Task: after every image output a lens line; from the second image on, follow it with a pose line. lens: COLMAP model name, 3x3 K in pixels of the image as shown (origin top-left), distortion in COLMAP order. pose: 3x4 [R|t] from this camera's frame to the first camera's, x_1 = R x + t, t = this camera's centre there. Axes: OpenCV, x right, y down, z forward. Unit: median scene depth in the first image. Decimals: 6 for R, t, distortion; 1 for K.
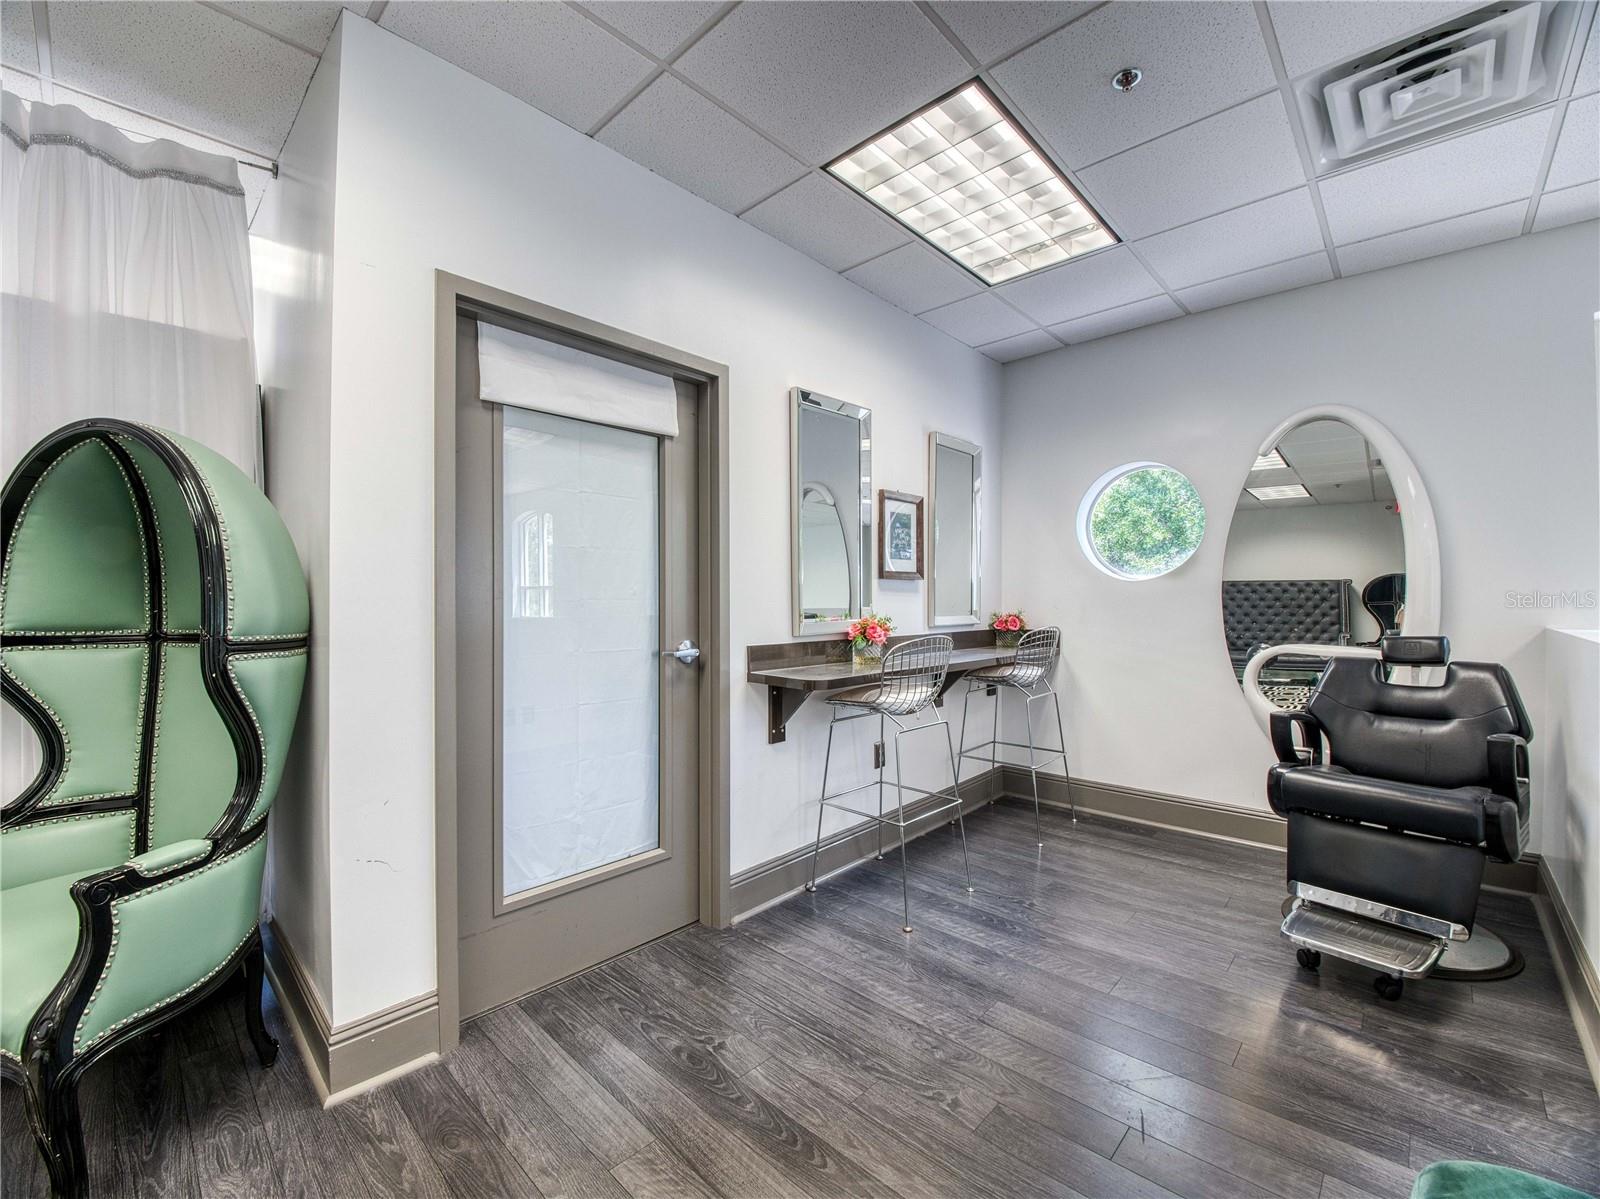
lens RADIAL K [[649.8, 0, 851.7], [0, 649.8, 596.2], [0, 0, 1]] dist [-0.000282, -0.000279]
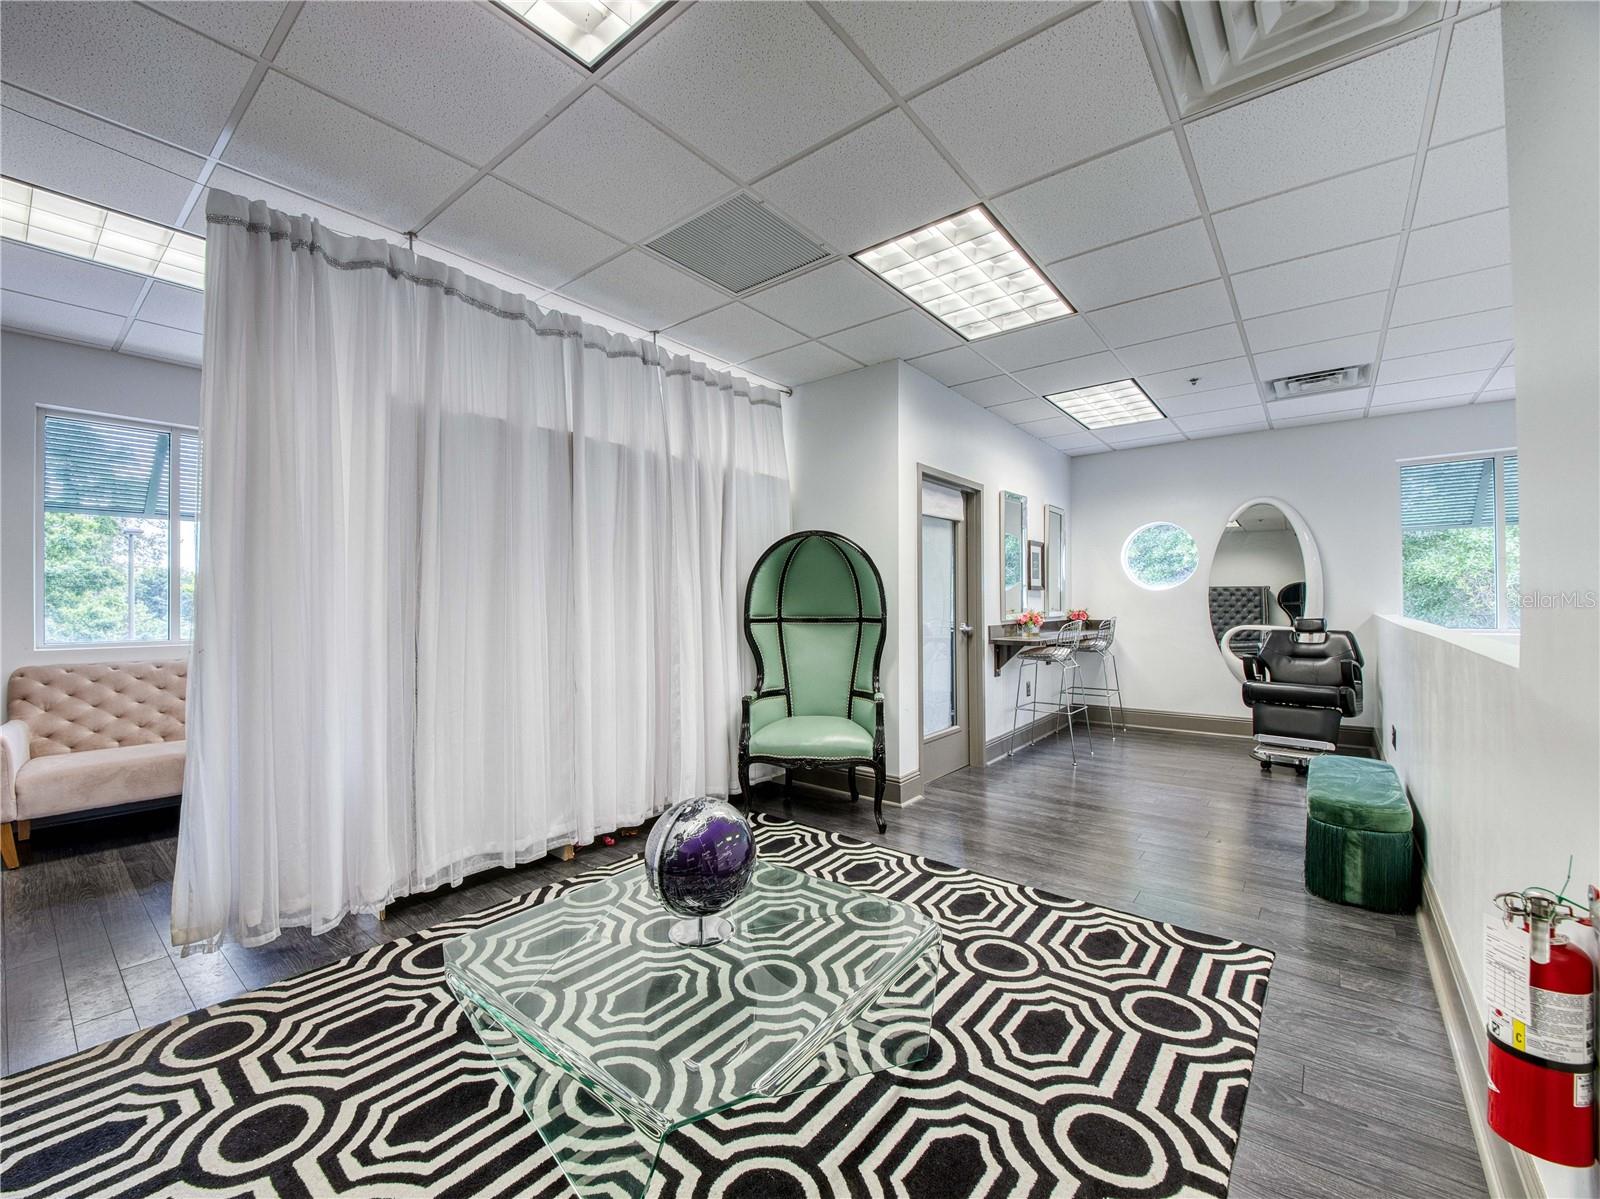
lens RADIAL K [[663.3, 0, 789.2], [0, 663.3, 597.6], [0, 0, 1]] dist [-0.025154, -0.000809]
pose [[0.998862, -0.008372, 0.046949, -0.666251], [0.008667, 0.999944, -0.006082, -0.001481], [-0.046895, 0.006482, 0.998879, -0.748268]]
